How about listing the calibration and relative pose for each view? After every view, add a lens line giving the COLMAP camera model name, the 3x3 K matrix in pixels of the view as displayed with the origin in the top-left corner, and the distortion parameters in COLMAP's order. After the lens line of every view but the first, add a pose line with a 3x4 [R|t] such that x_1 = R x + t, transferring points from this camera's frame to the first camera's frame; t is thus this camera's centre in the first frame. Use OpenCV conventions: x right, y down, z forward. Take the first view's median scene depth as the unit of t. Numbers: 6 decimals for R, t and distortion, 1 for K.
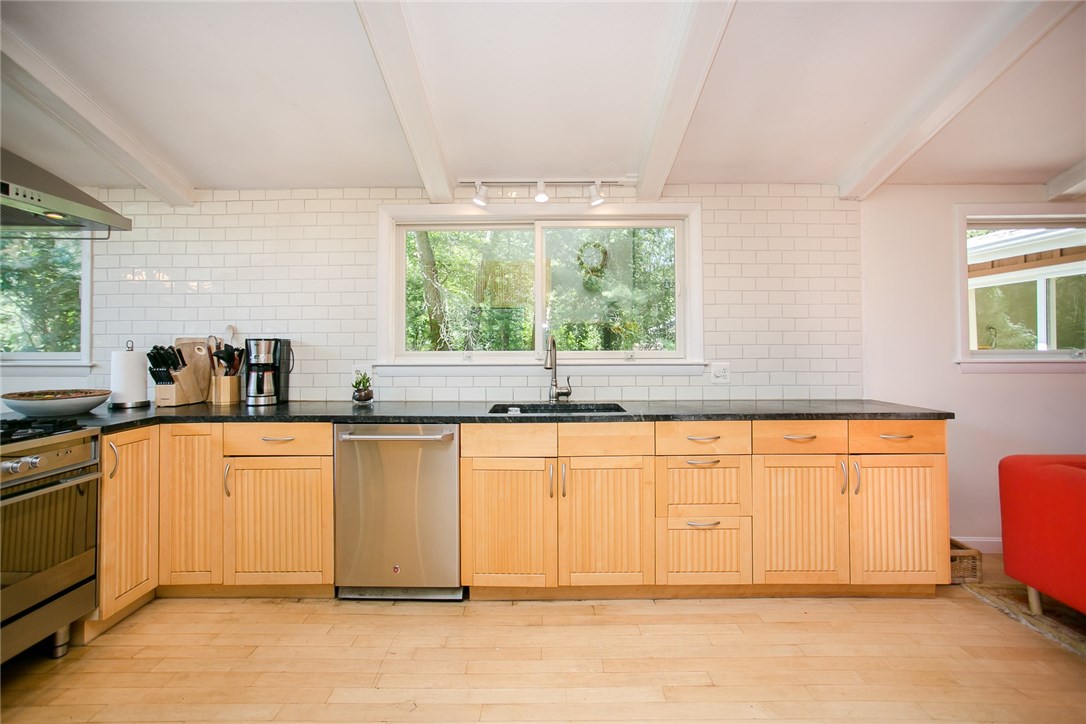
lens RADIAL K [[531.8, 0, 553.3], [0, 531.8, 329.7], [0, 0, 1]] dist [-0.021708, 0.013808]
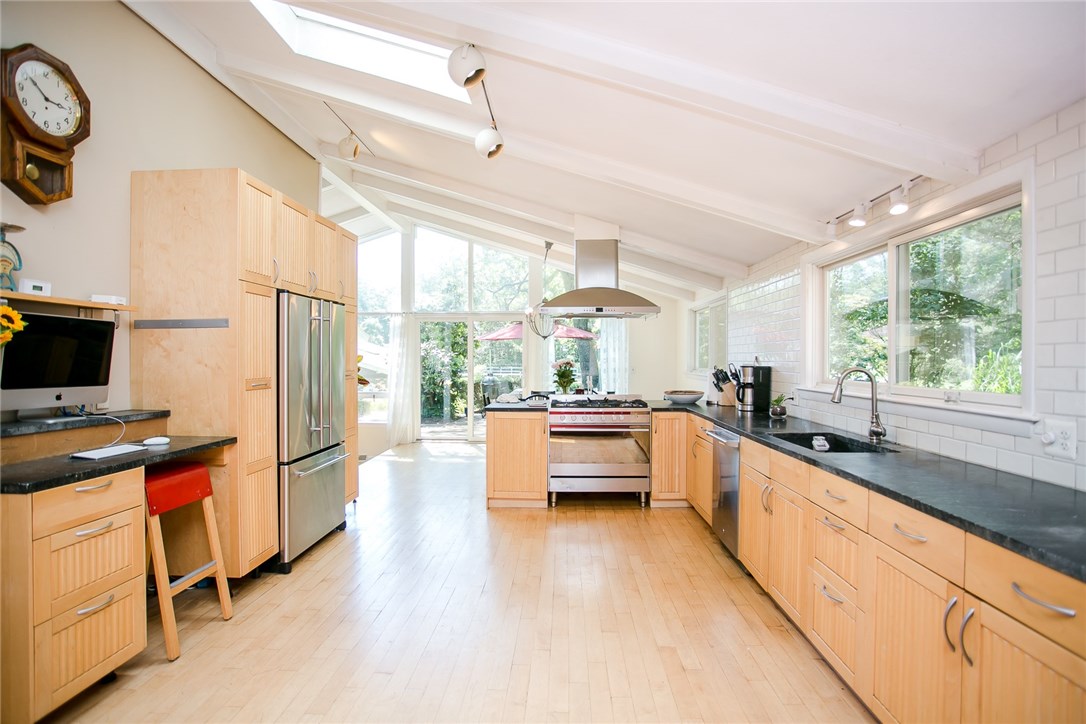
lens RADIAL K [[531.8, 0, 519.6], [0, 531.8, 361.6], [0, 0, 1]] dist [-0.021708, 0.013808]
pose [[-0.079153, 0.008636, -0.996825, 1.001323], [0.028304, 0.999579, 0.006413, -0.023632], [0.996461, -0.027706, -0.079364, 0.495263]]
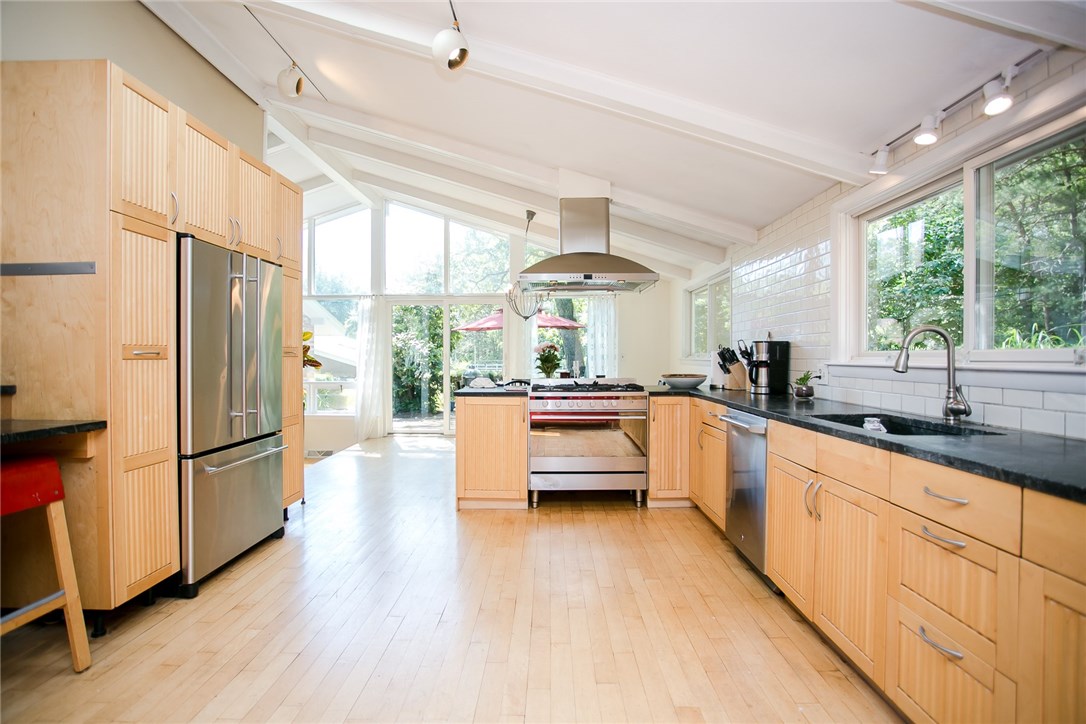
lens RADIAL K [[531.8, 0, 516.9], [0, 531.8, 359.0], [0, 0, 1]] dist [-0.021708, 0.013808]
pose [[-0.057061, 0.009013, -0.998330, 0.759586], [0.029305, 0.999544, 0.007349, 0.033996], [0.997940, -0.028837, -0.057299, 0.501583]]
